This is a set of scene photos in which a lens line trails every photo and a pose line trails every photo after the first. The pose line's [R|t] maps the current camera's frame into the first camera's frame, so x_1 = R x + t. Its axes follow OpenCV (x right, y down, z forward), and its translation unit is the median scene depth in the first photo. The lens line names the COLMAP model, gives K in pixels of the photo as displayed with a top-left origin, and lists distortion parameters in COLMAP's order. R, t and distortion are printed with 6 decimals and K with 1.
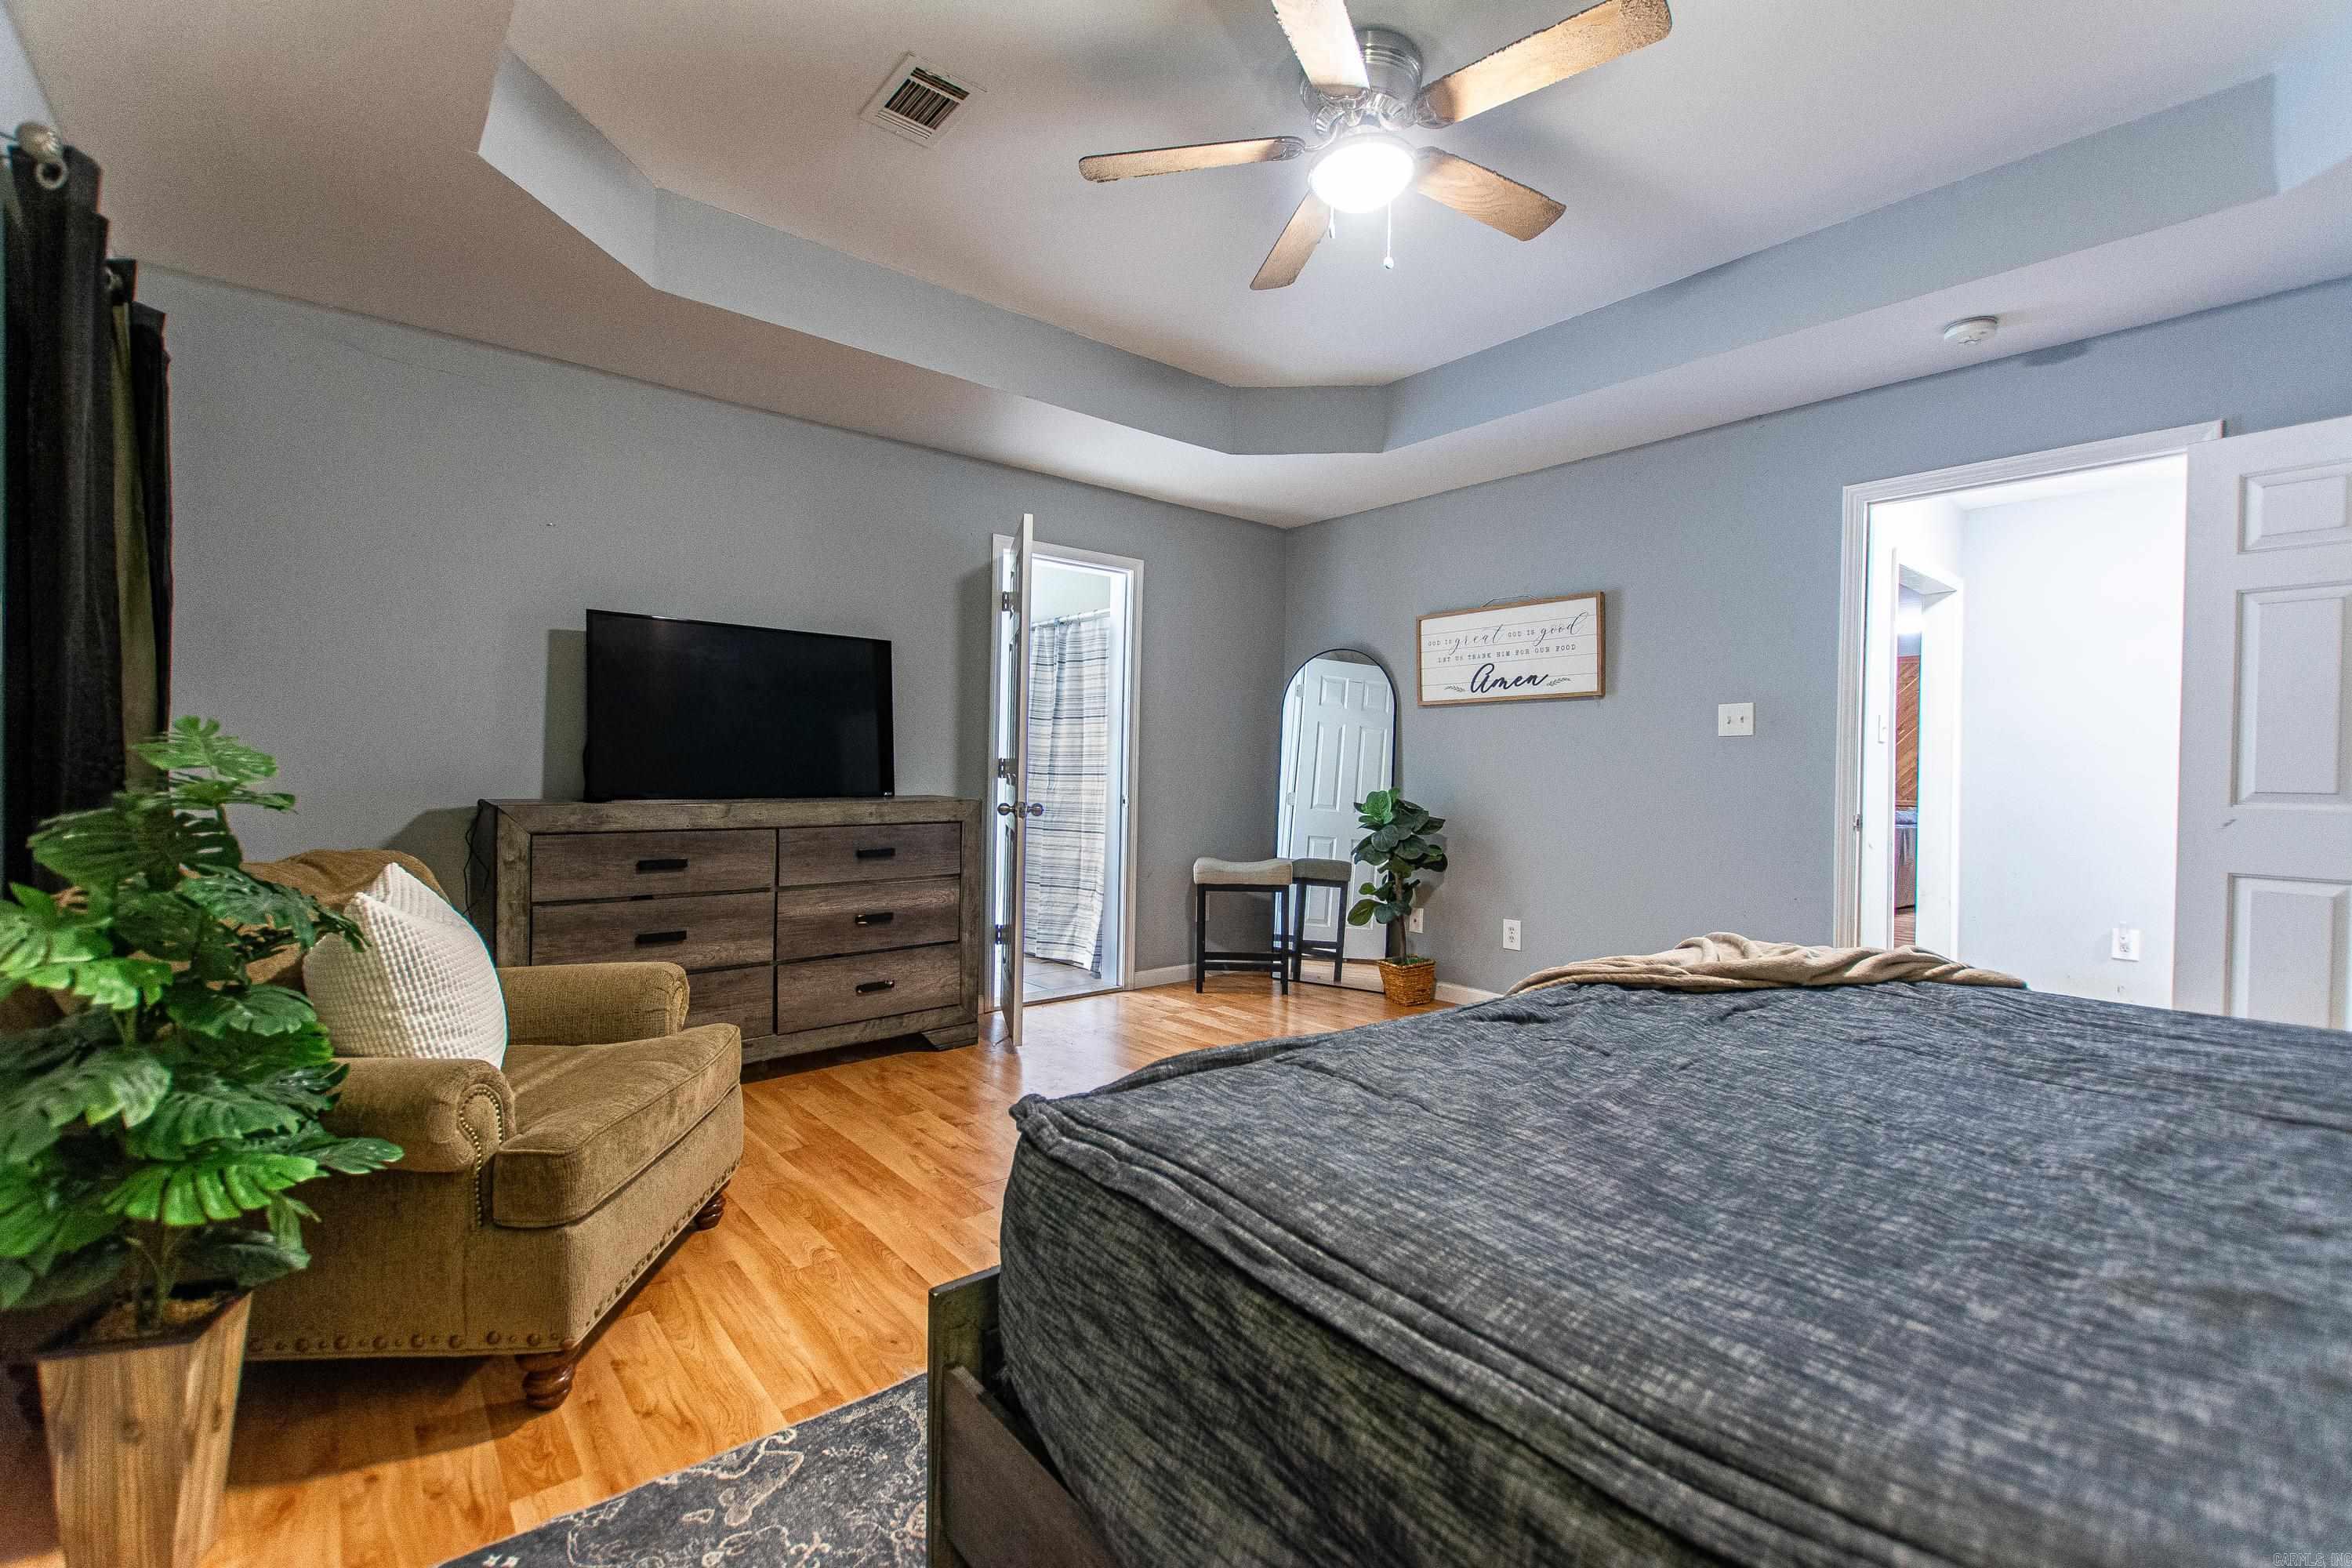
lens RADIAL K [[1015.3, 0, 1176.0], [0, 1015.3, 784.0], [0, 0, 1]] dist [0.000561, 0.000199]
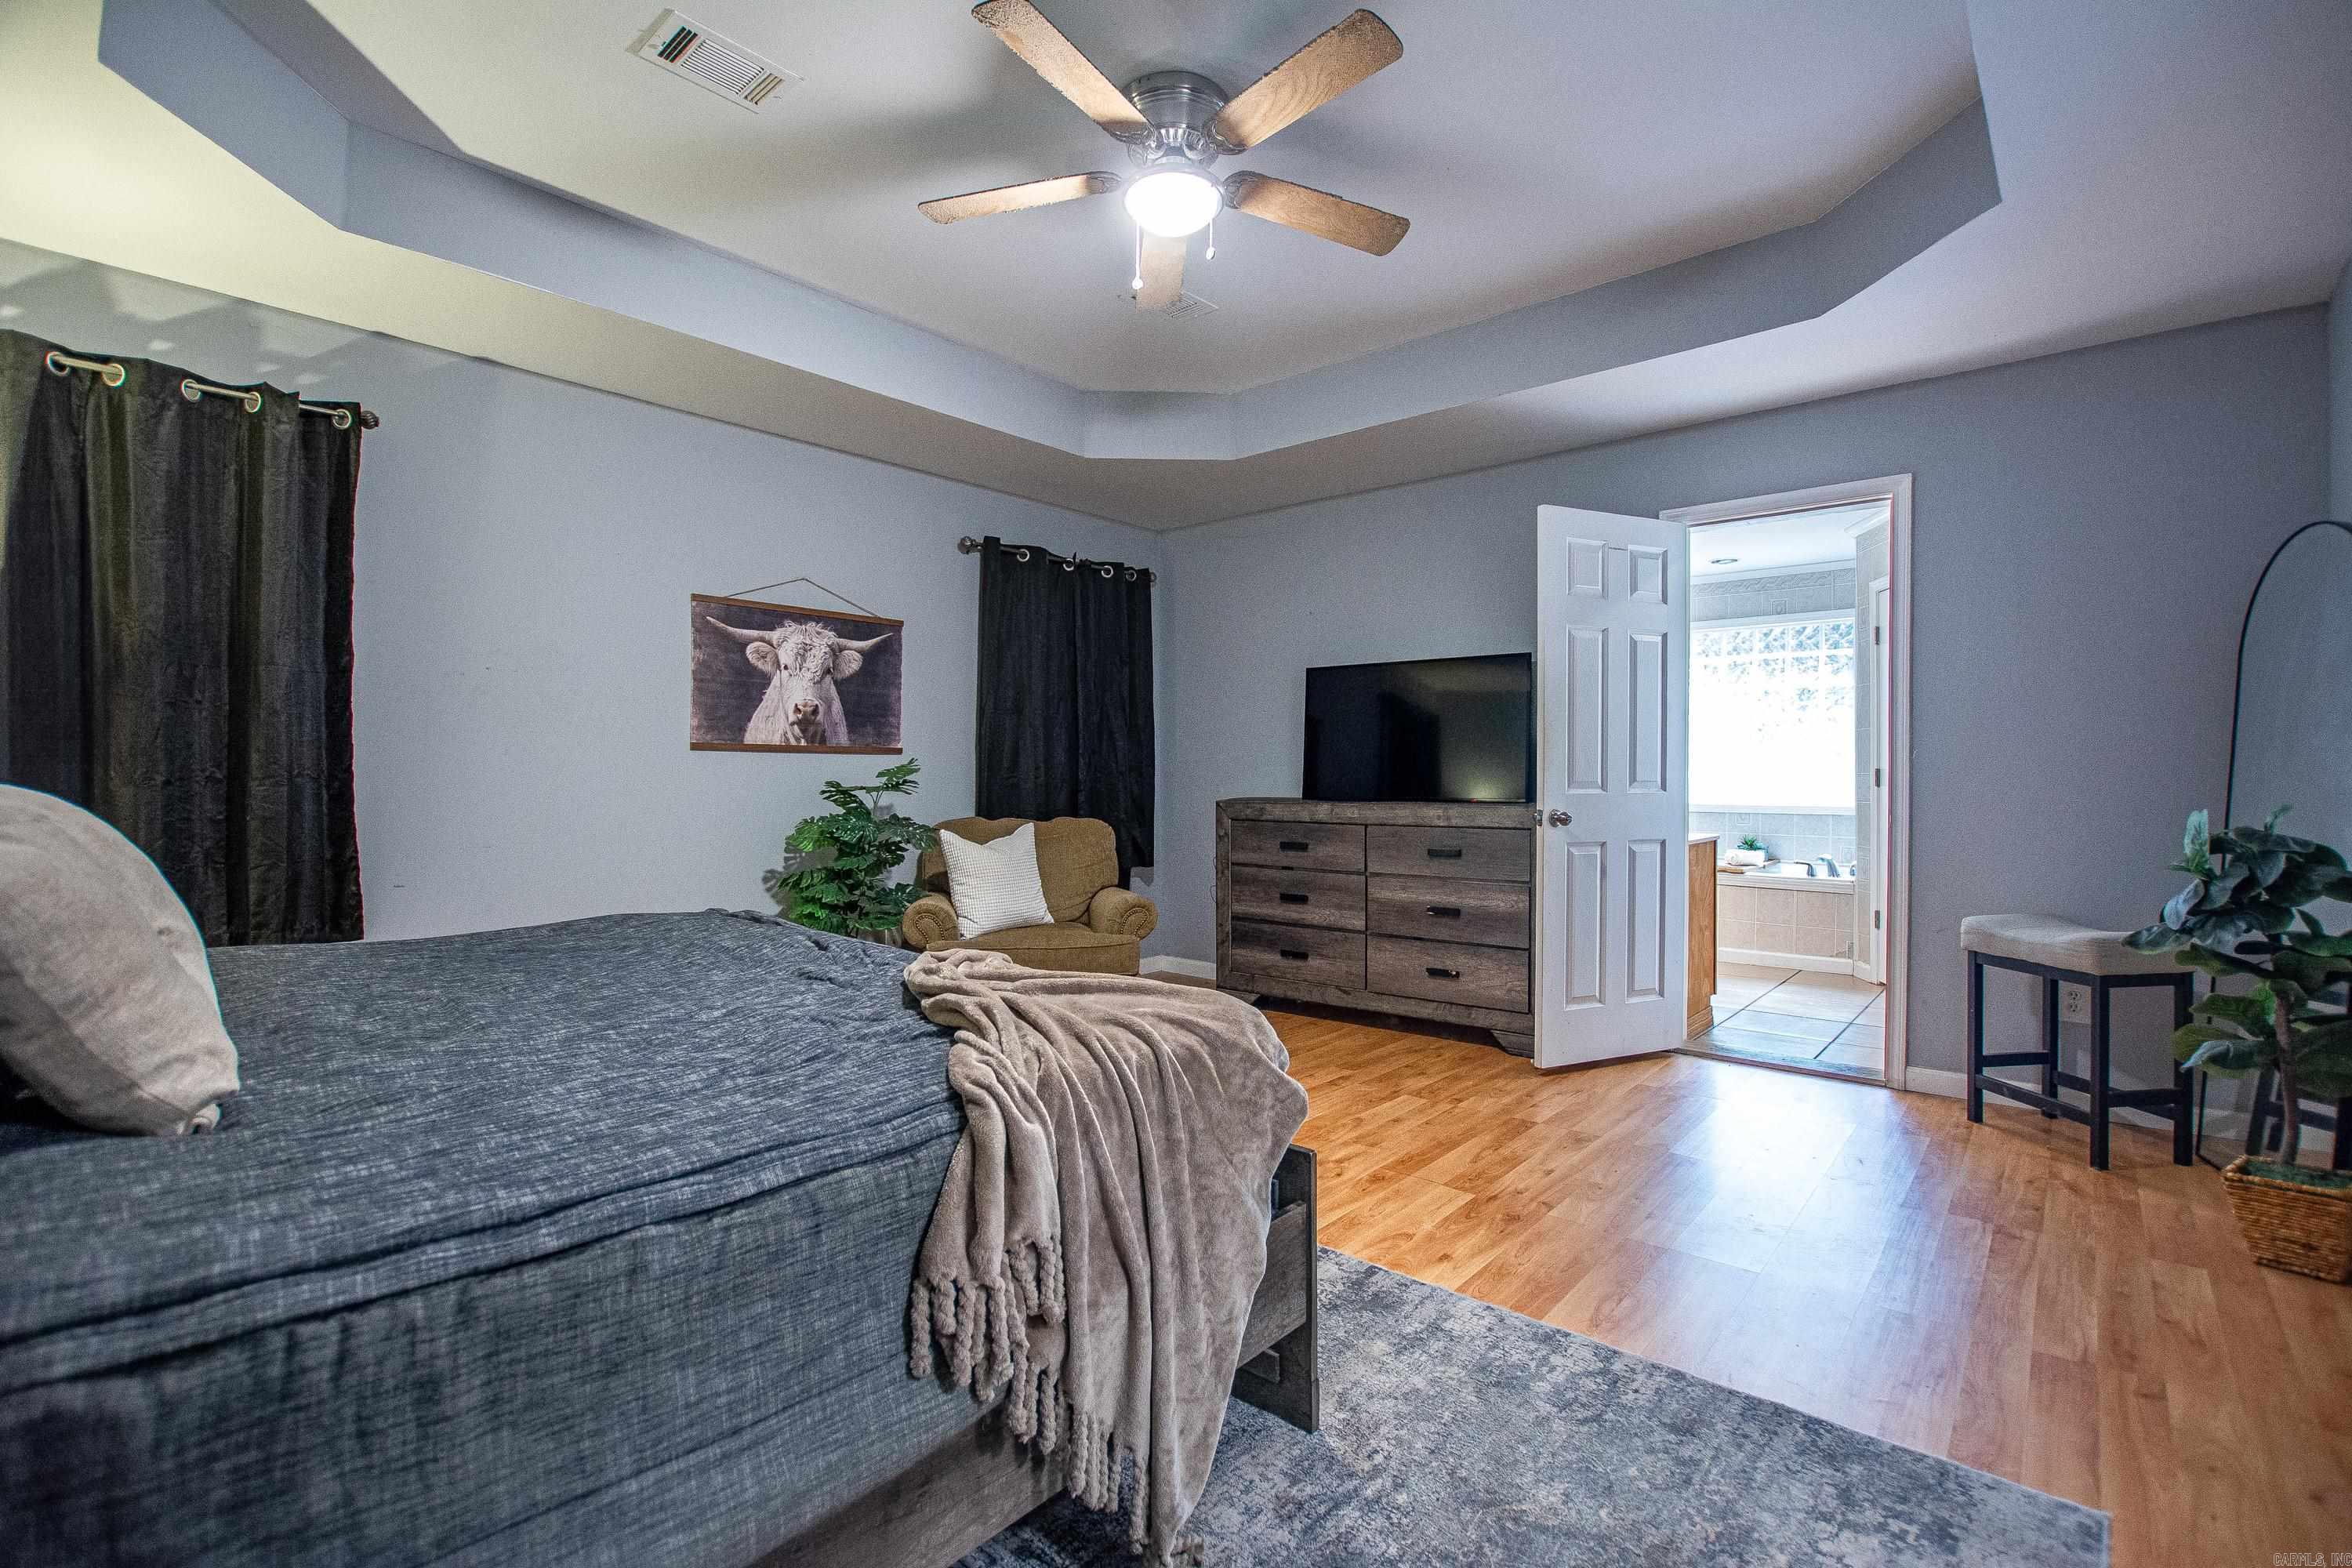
lens RADIAL K [[1047.3, 0, 1192.5], [0, 1047.3, 779.5], [0, 0, 1]] dist [-0.020597, 0.000732]
pose [[0.155150, -0.008641, -0.987853, 0.817351], [-0.012221, 0.999868, -0.010666, 0.003710], [0.987815, 0.013727, 0.155024, 0.567440]]
